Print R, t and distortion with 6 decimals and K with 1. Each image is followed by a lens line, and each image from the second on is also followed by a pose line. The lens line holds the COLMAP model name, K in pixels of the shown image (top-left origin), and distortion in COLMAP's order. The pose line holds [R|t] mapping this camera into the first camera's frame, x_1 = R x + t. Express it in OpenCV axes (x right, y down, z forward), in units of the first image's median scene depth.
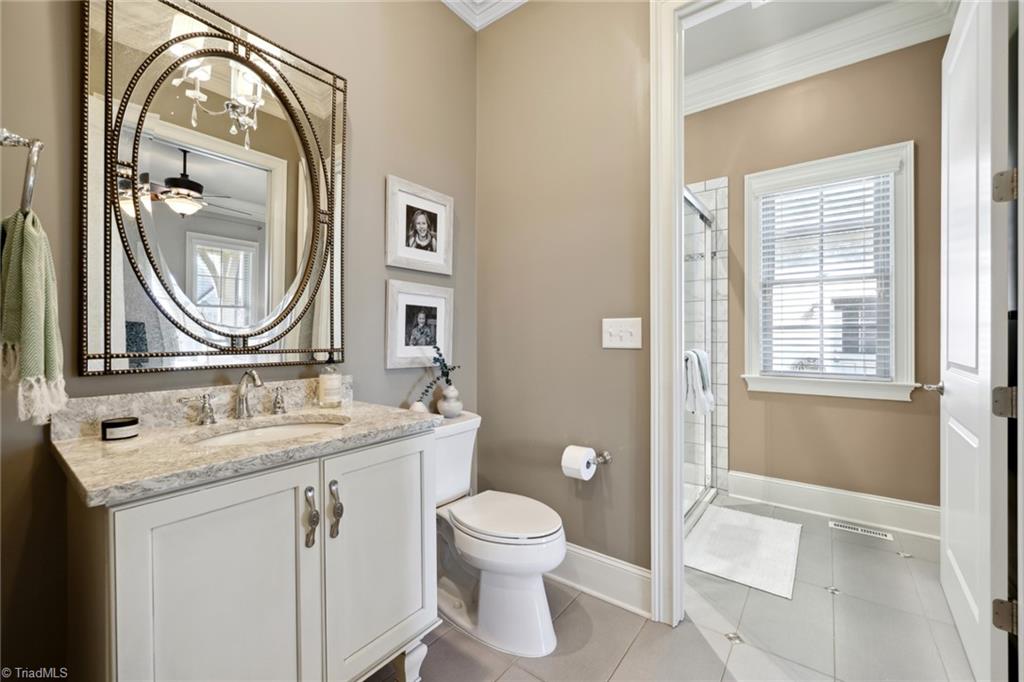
lens RADIAL K [[406.4, 0, 512.0], [0, 406.4, 337.8], [0, 0, 1]] dist [-0.016872, 0.000528]
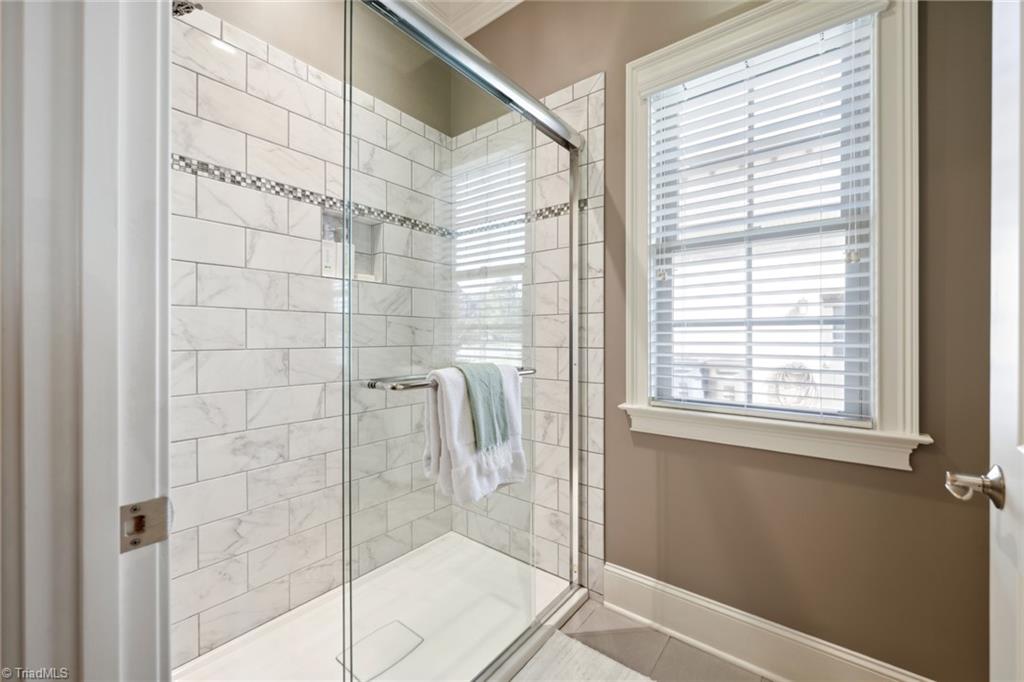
lens RADIAL K [[406.4, 0, 511.4], [0, 406.4, 339.6], [0, 0, 1]] dist [-0.016872, 0.000528]
pose [[0.999992, 0.003486, -0.002100, 0.414368], [-0.003488, 0.999993, -0.000940, -0.000911], [0.002096, 0.000947, 0.999997, 0.414397]]
